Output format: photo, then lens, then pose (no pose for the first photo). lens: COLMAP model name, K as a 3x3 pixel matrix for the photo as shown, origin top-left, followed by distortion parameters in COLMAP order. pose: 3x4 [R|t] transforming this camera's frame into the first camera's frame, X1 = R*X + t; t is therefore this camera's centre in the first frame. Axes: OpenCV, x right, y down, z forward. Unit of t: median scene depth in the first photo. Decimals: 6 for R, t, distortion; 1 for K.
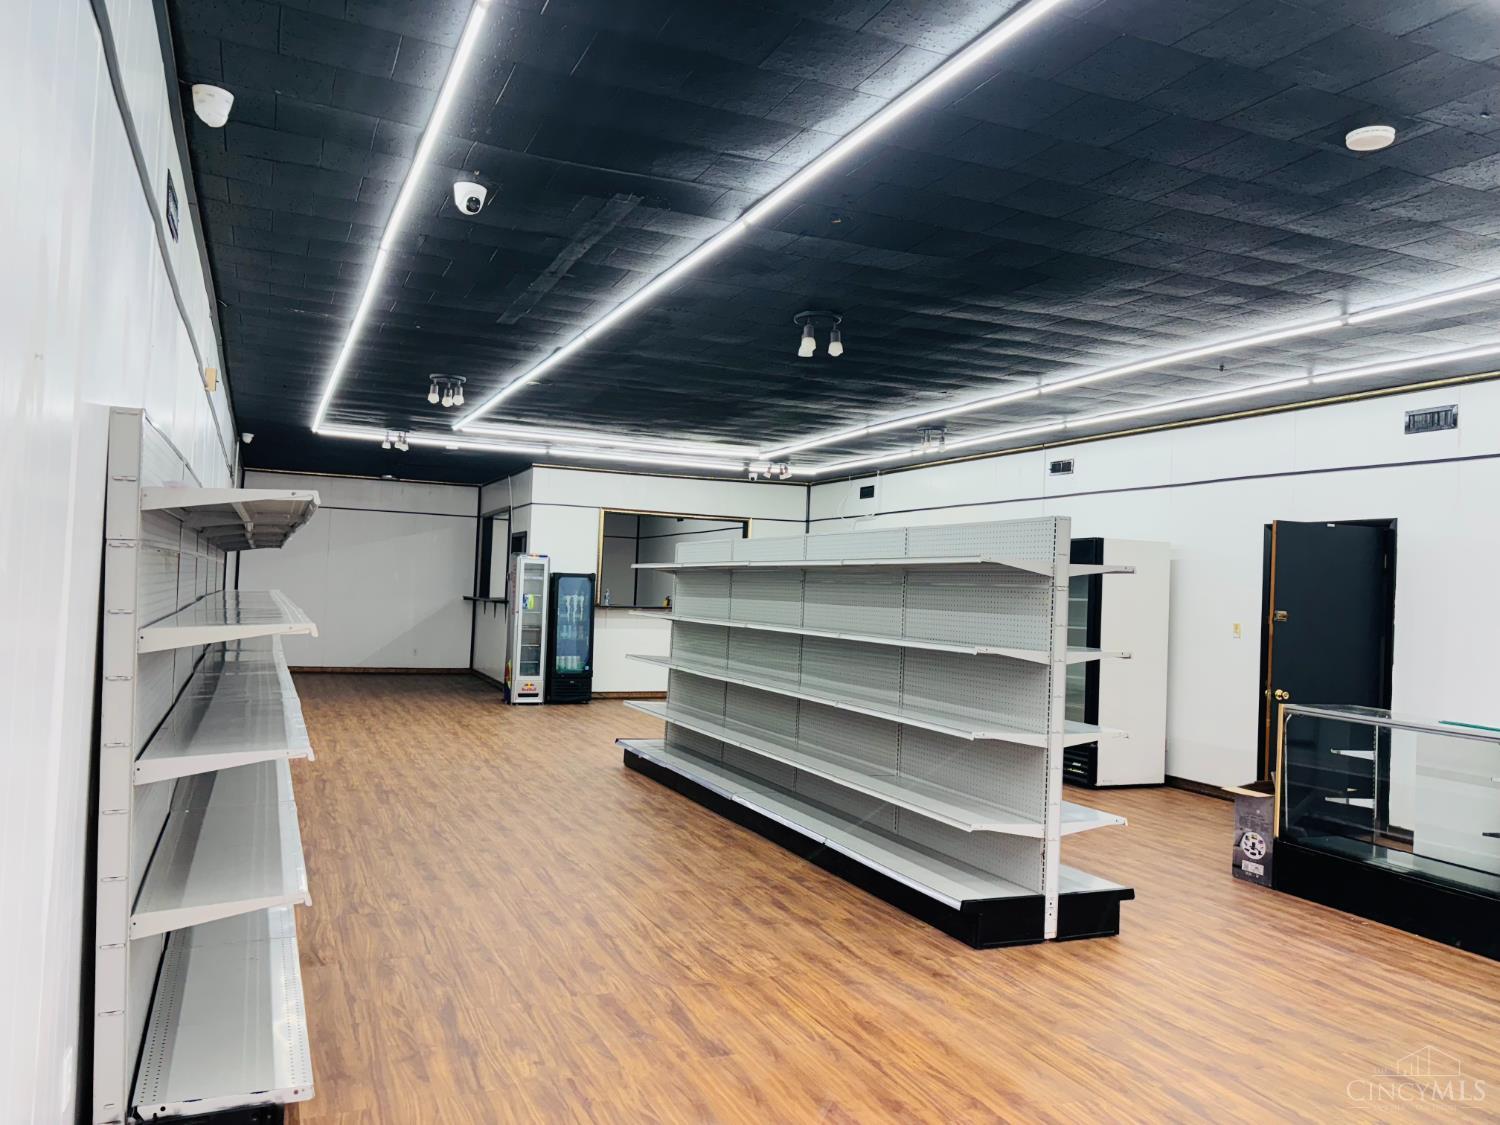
lens RADIAL K [[1152.7, 0, 750.0], [0, 1152.7, 562.5], [0, 0, 1]] dist [-0.001543, -0.002085]
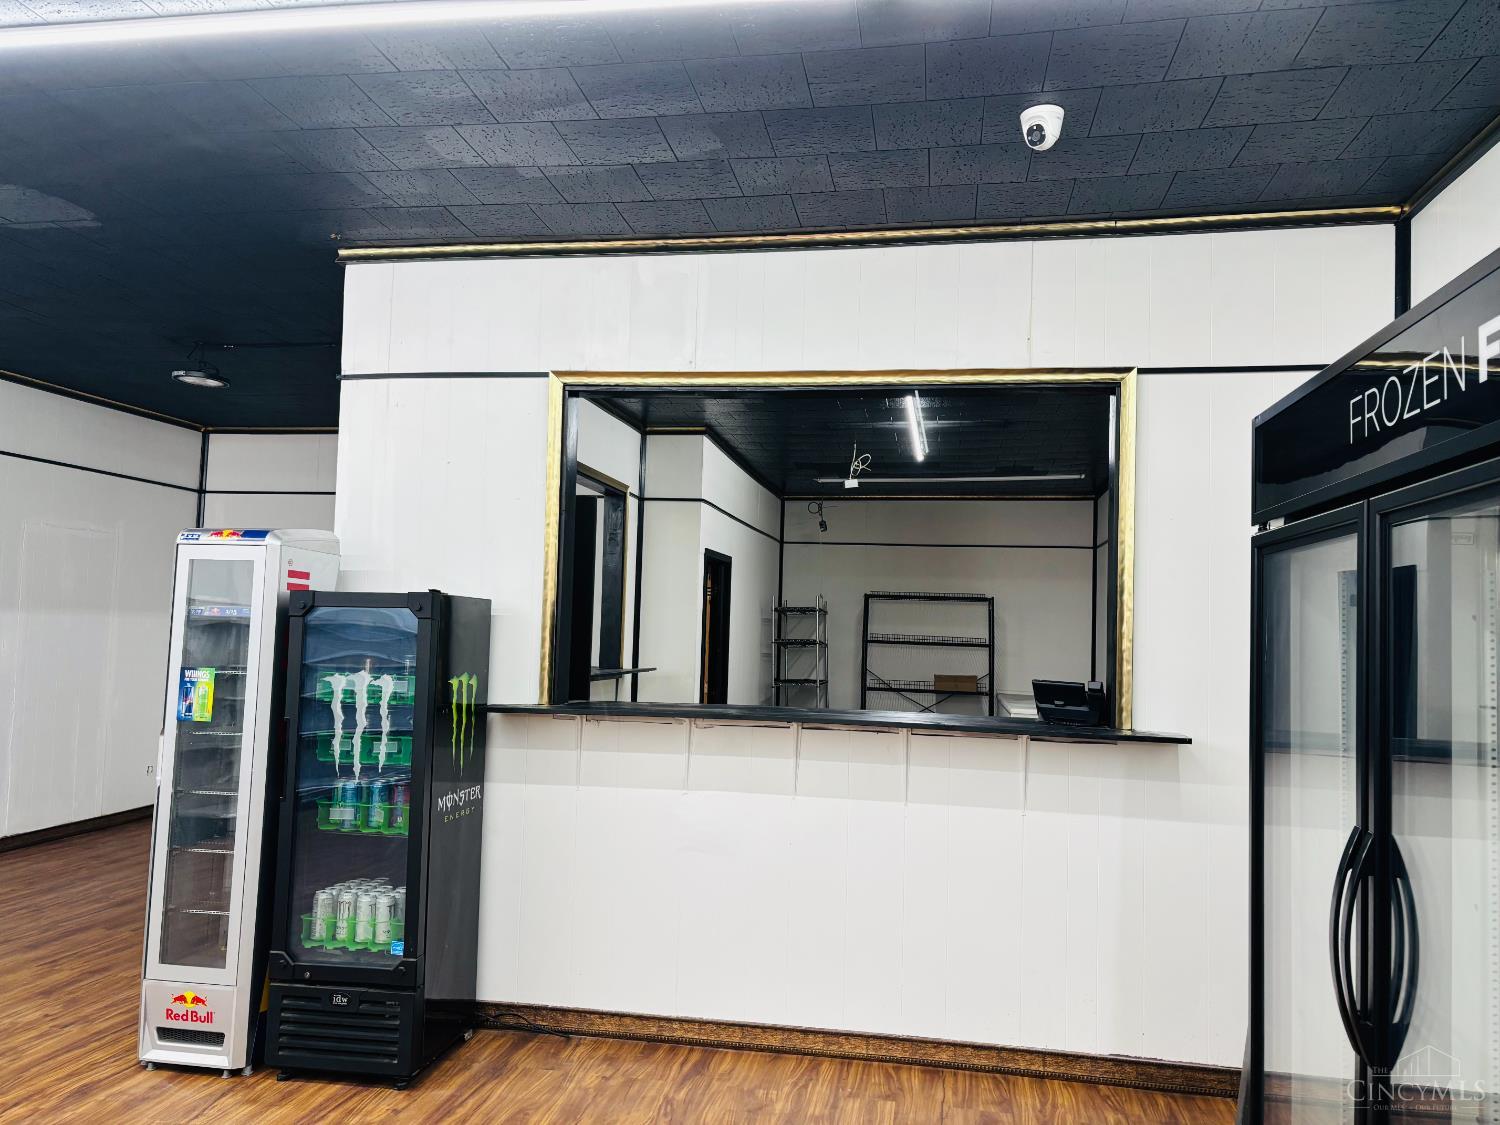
lens RADIAL K [[1152.7, 0, 750.0], [0, 1152.7, 562.5], [0, 0, 1]] dist [-0.001543, -0.002085]
pose [[0.840713, -0.044524, -0.539647, 0.073380], [0.014311, 0.998093, -0.060053, 0.020541], [0.541292, 0.042765, 0.839747, 0.832830]]
